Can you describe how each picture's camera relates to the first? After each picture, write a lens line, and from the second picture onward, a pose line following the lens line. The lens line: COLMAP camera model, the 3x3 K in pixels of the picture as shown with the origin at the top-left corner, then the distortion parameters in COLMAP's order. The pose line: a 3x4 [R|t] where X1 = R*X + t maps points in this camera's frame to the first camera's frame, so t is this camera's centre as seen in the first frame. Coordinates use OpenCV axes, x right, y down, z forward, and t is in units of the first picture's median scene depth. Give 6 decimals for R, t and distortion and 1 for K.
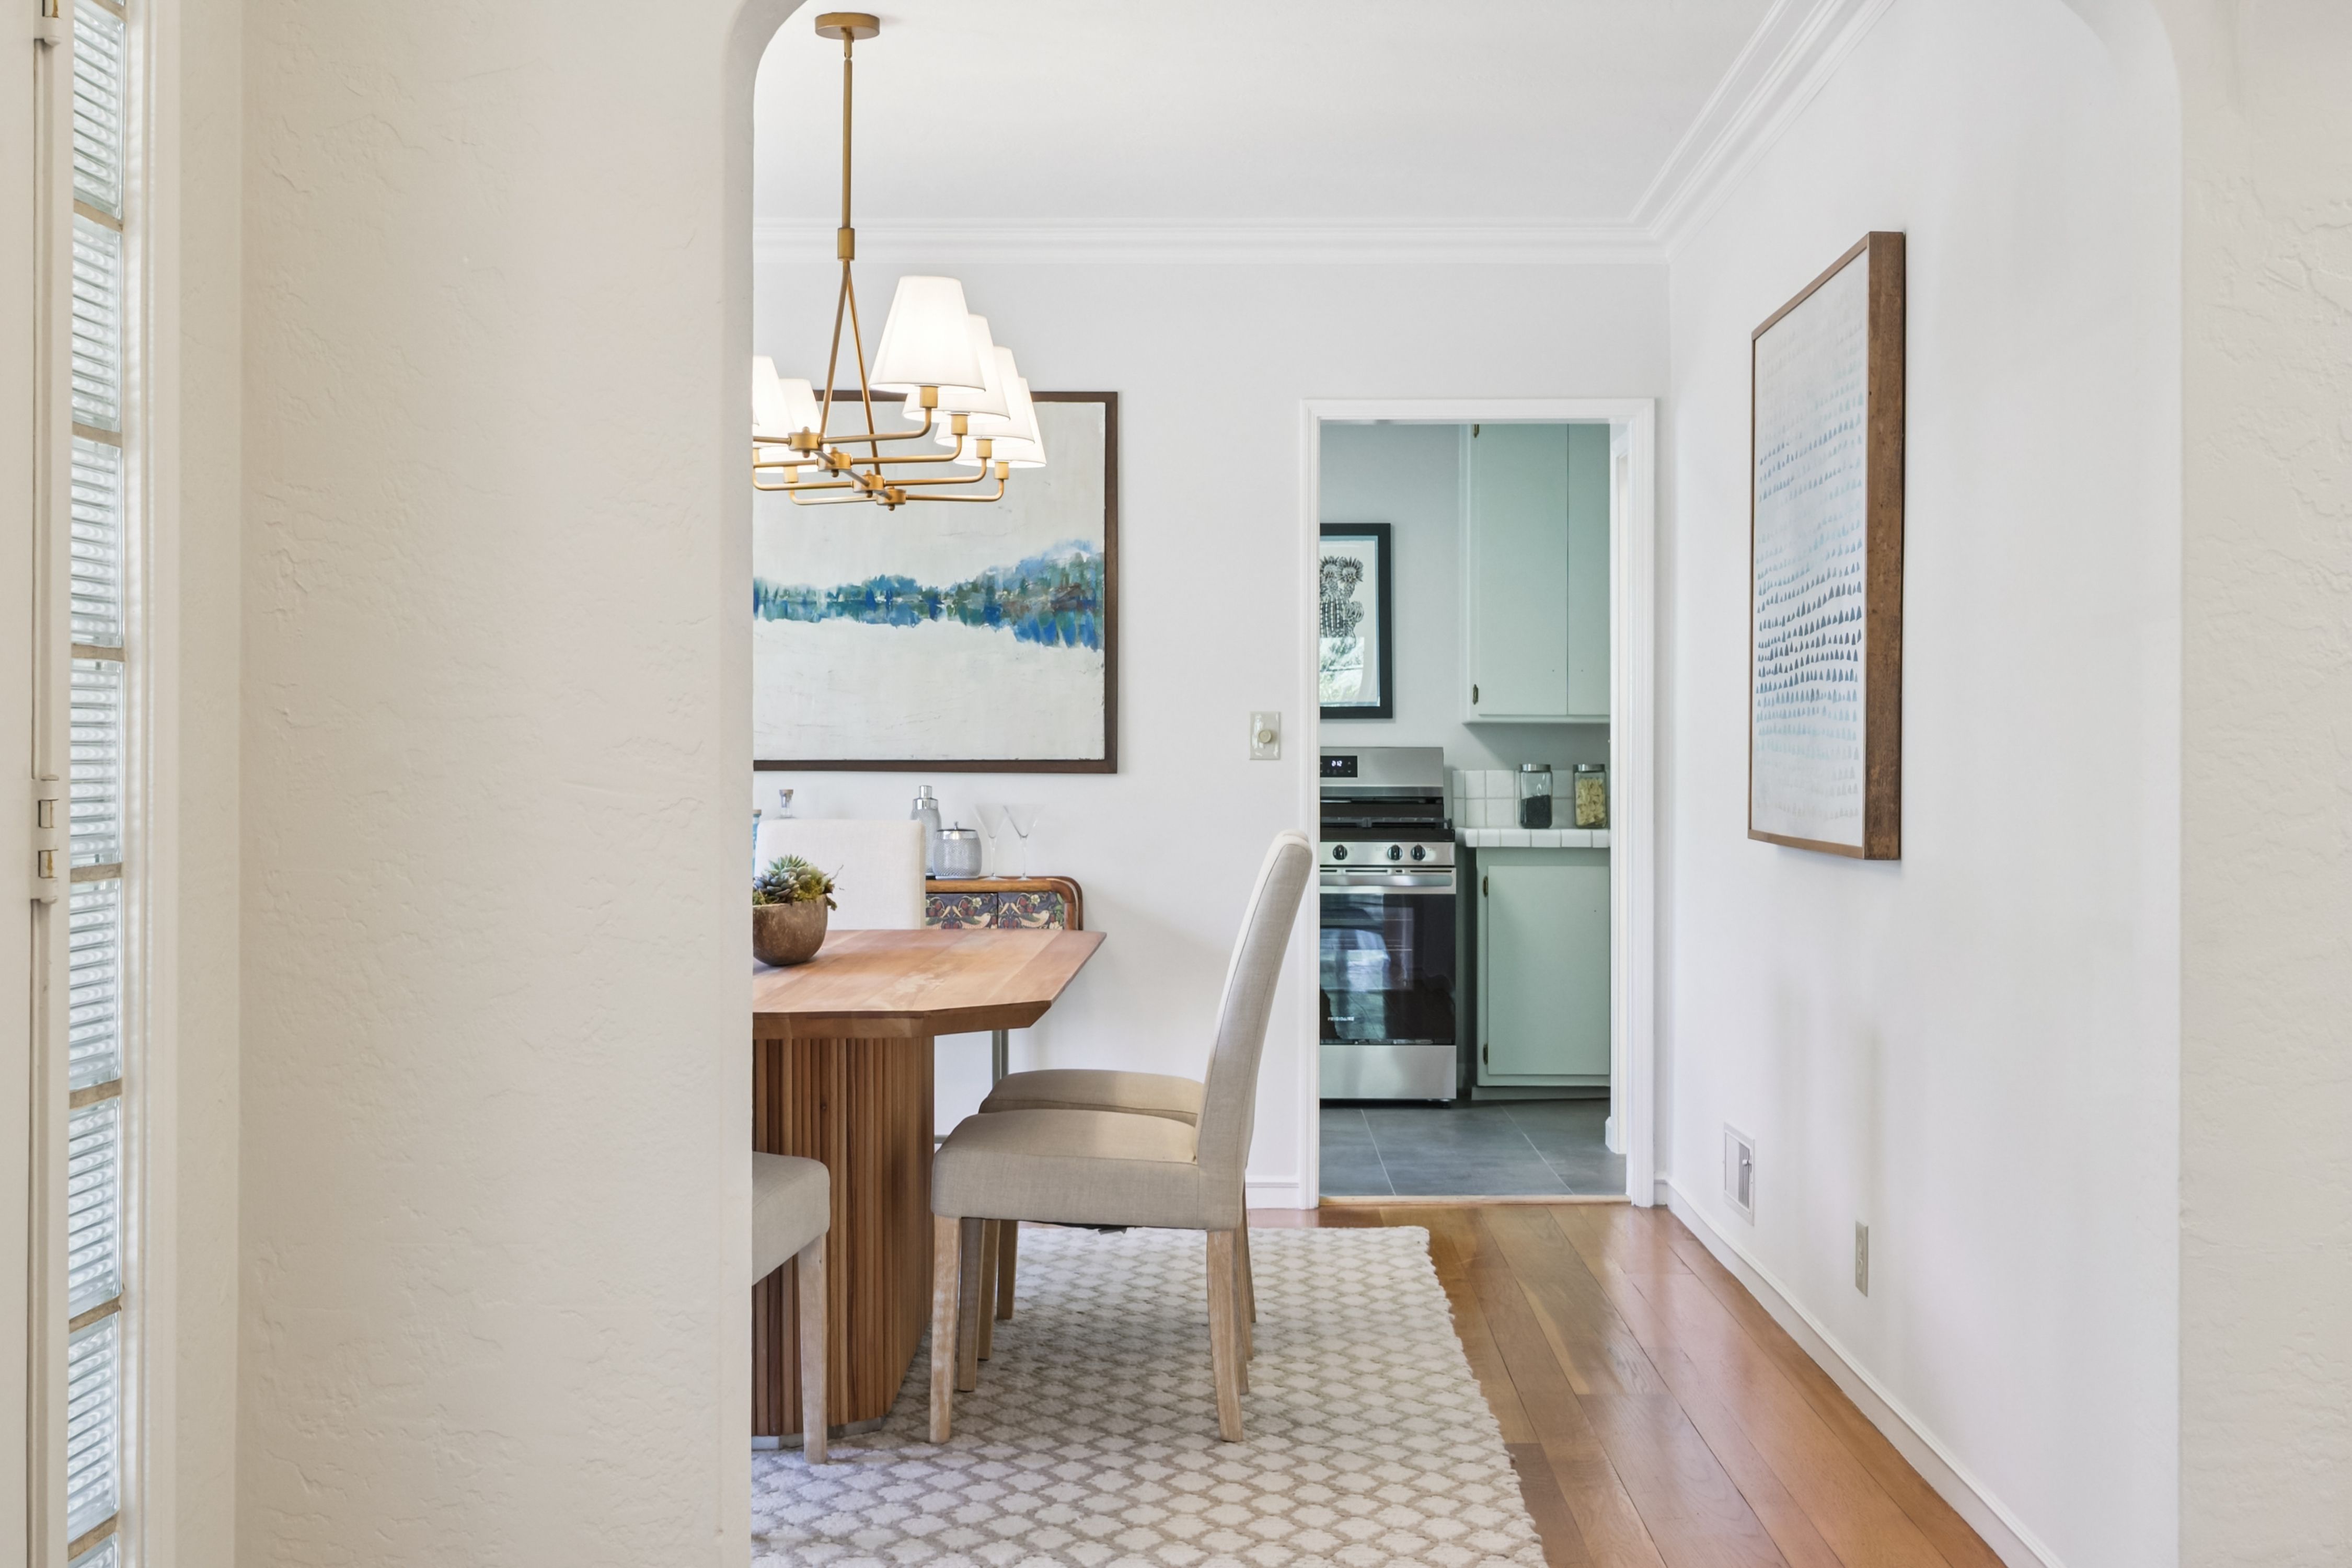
lens RADIAL K [[3158.4, 0, 1174.7], [0, 3158.4, 732.4], [0, 0, 1]] dist [-0.001202, -0.006093]
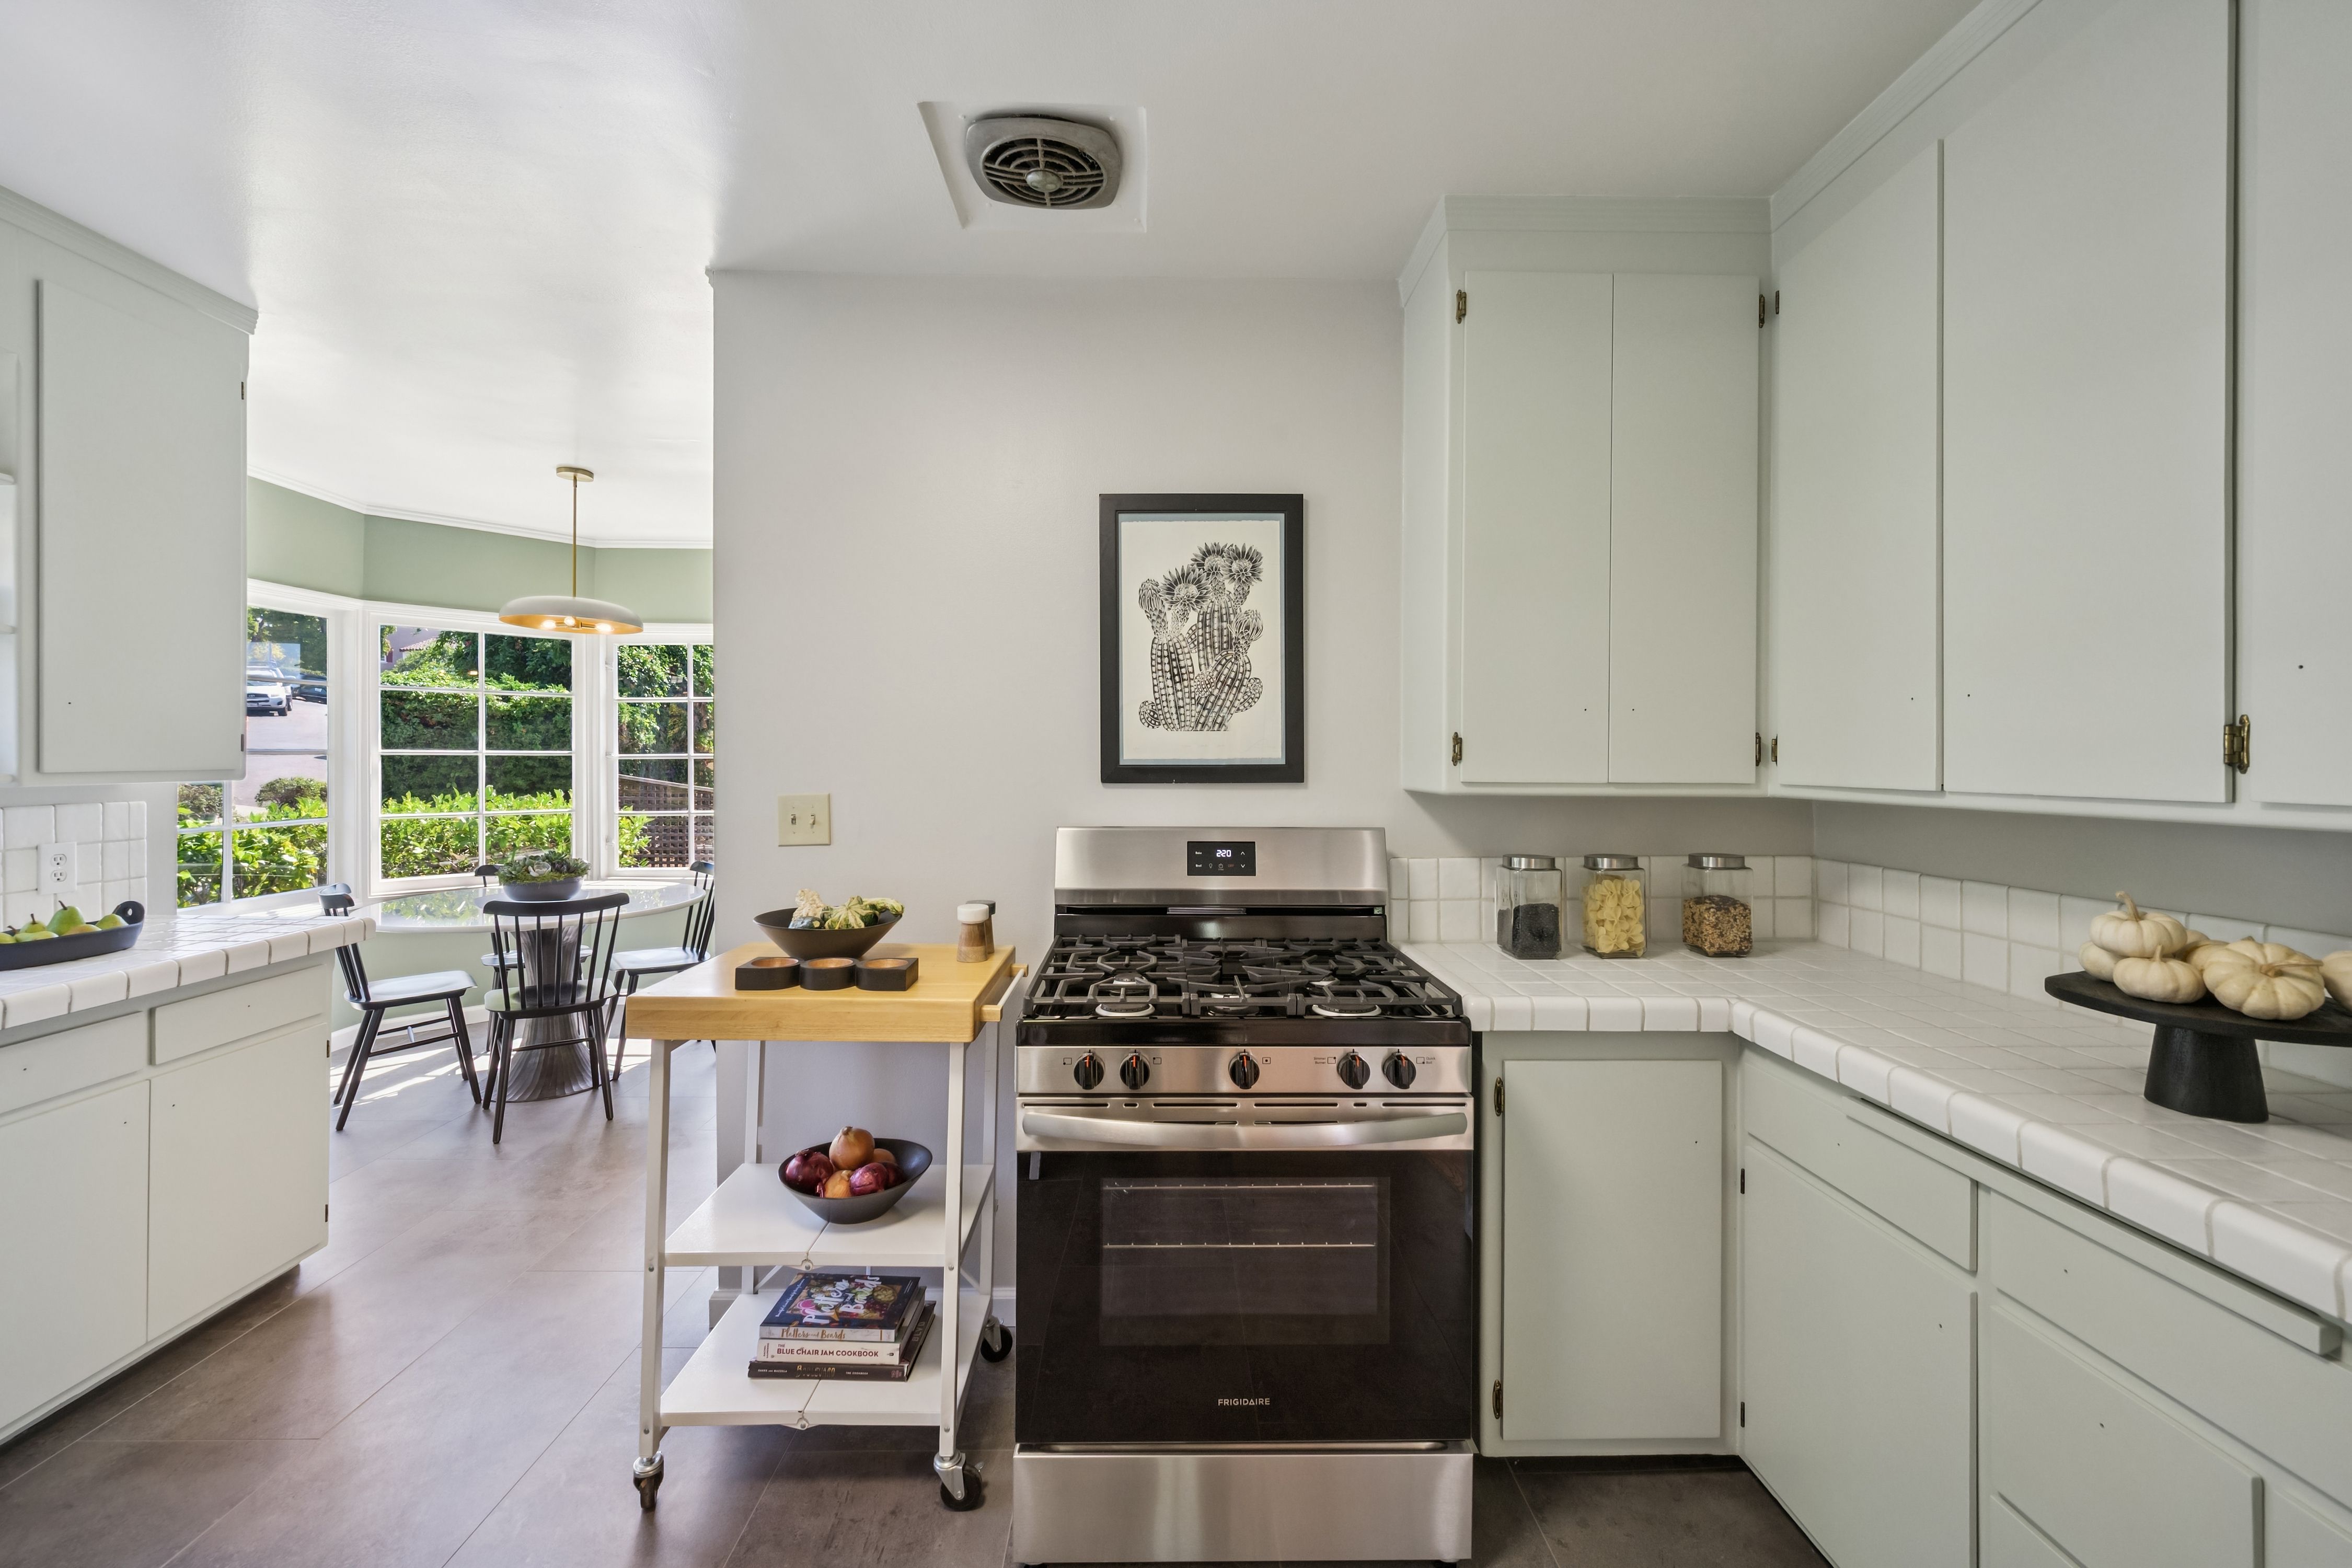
lens RADIAL K [[943.4, 0, 1178.5], [0, 943.4, 754.7], [0, 0, 1]] dist [-0.002315, -0.000377]
pose [[0.999368, 0.001618, 0.035499, 0.041712], [-0.001778, 0.999988, 0.004467, -0.013664], [-0.035491, -0.004528, 0.999360, 0.963567]]
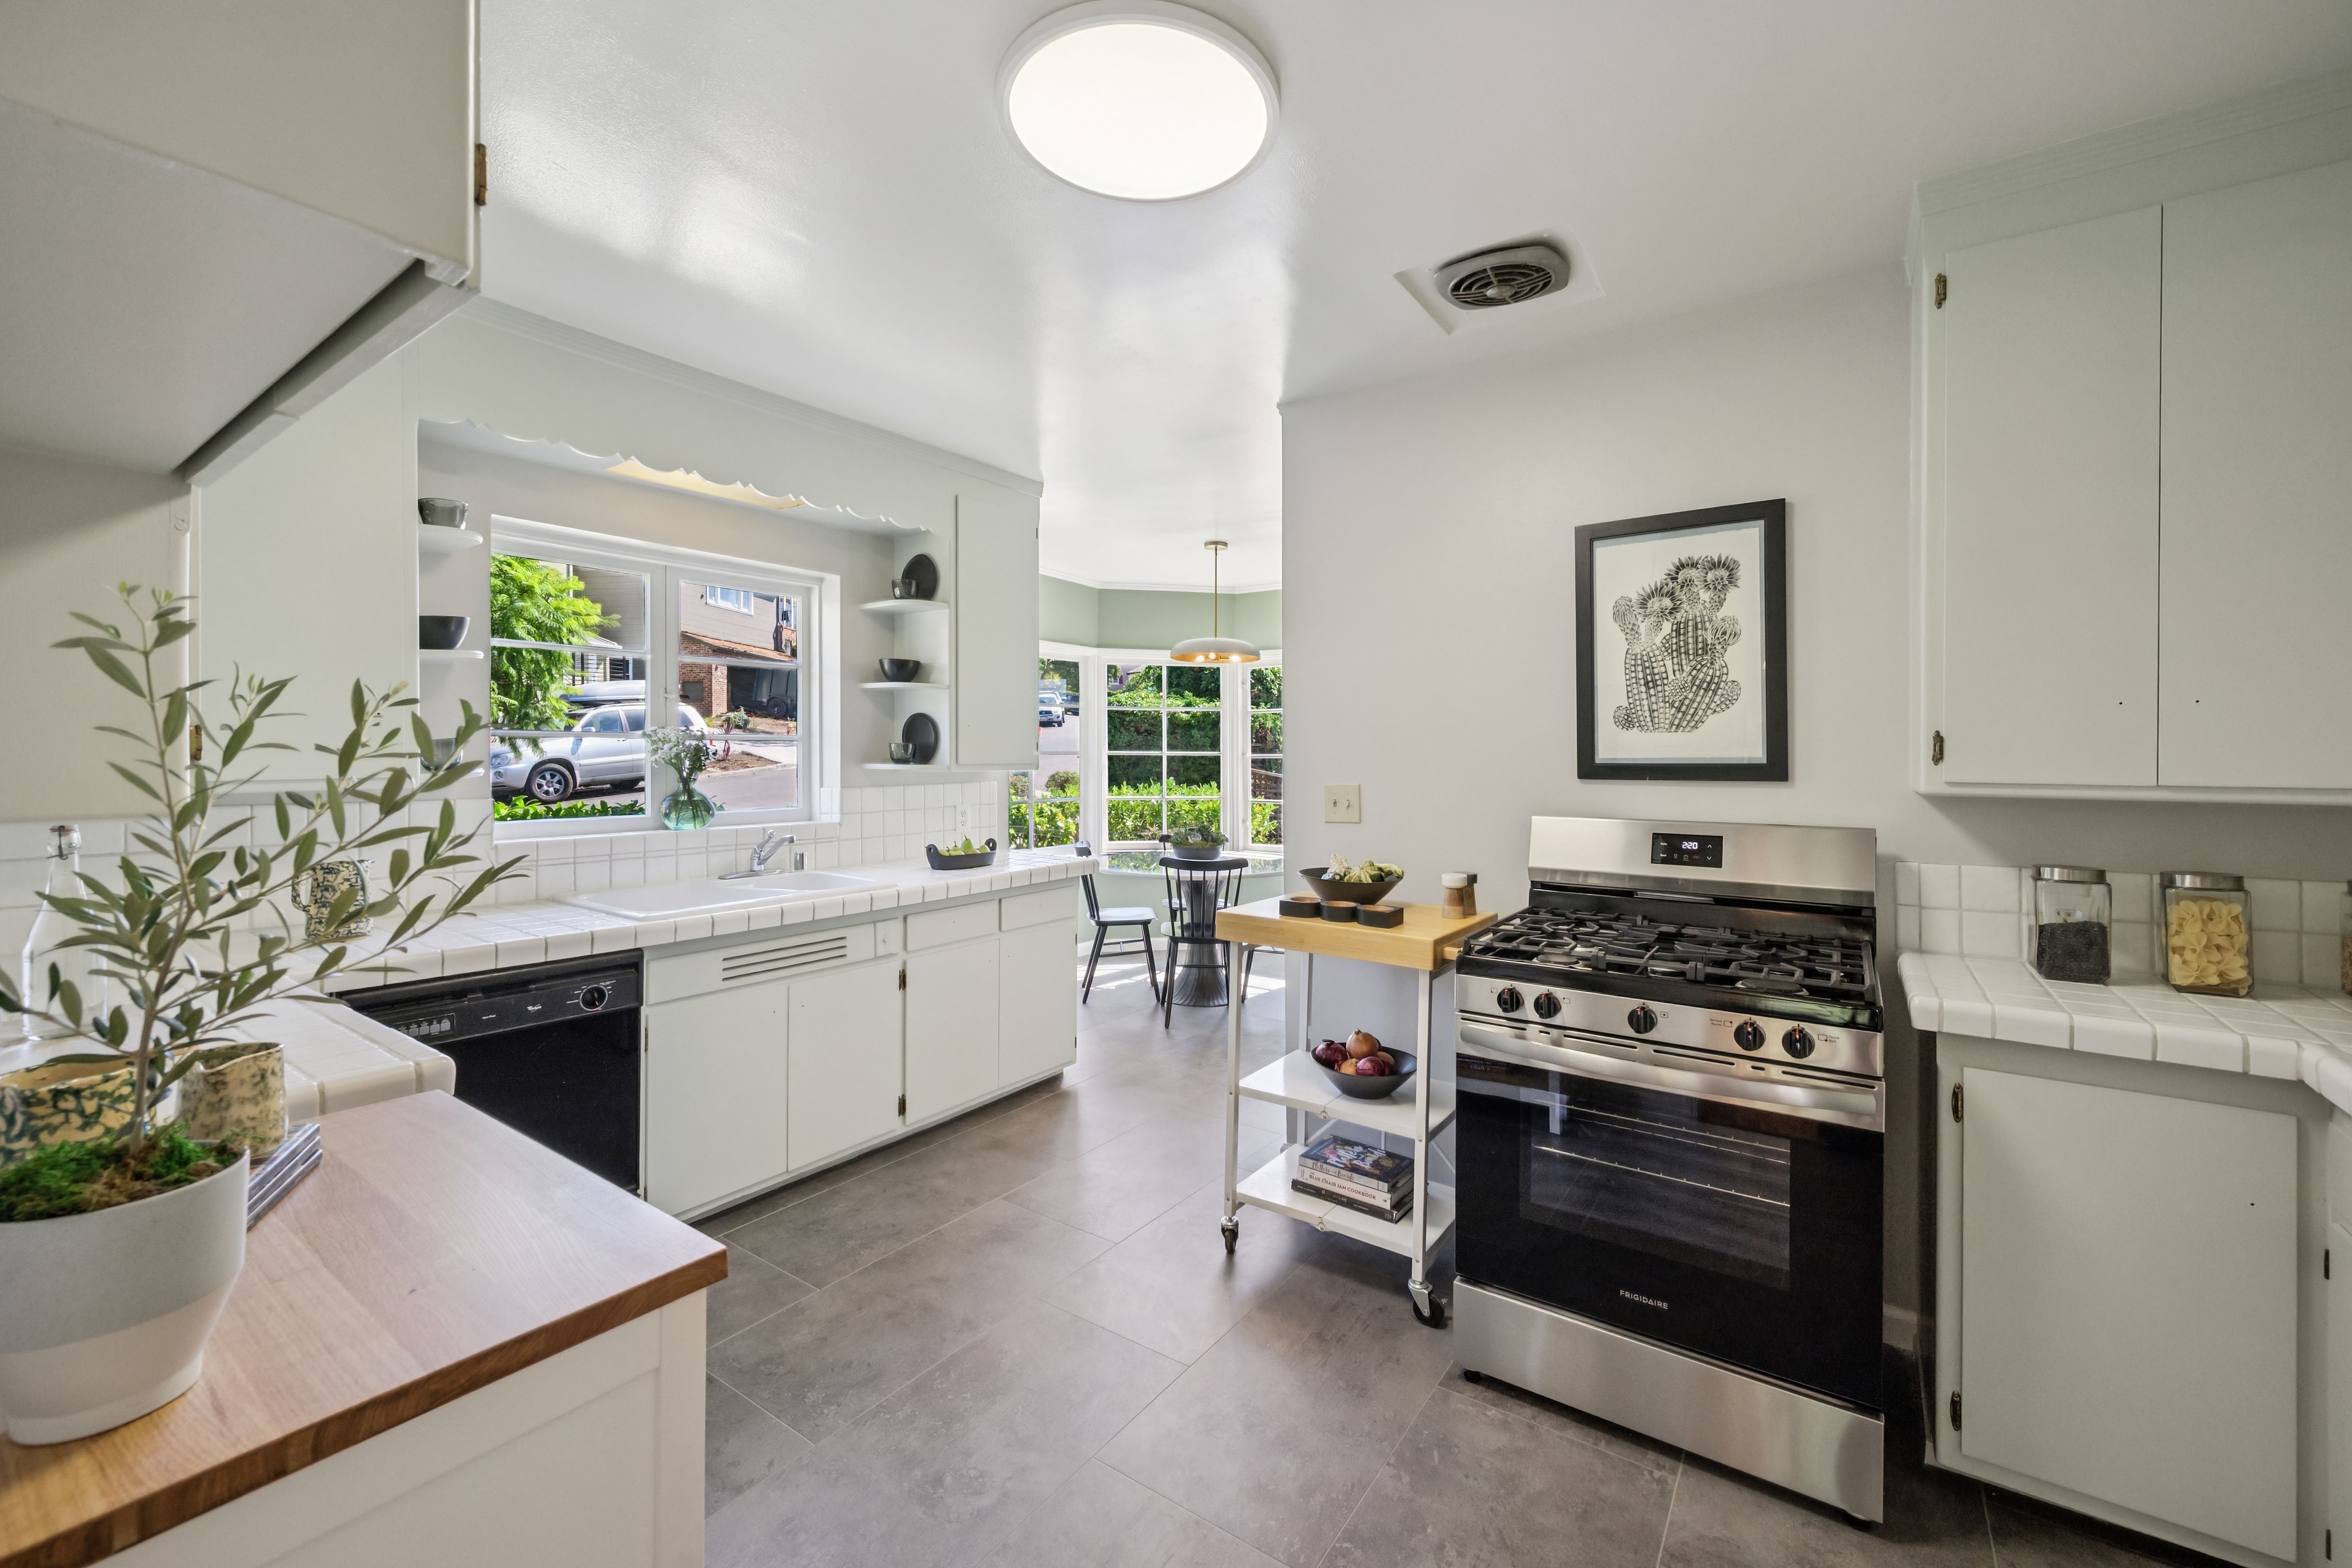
lens RADIAL K [[948.3, 0, 1186.8], [0, 948.3, 757.3], [0, 0, 1]] dist [-0.001747, -0.000123]
pose [[0.829586, 0.002717, -0.558372, 0.091175], [0.001694, 0.999971, 0.007383, -0.013878], [0.558376, -0.007070, 0.829558, 0.910963]]
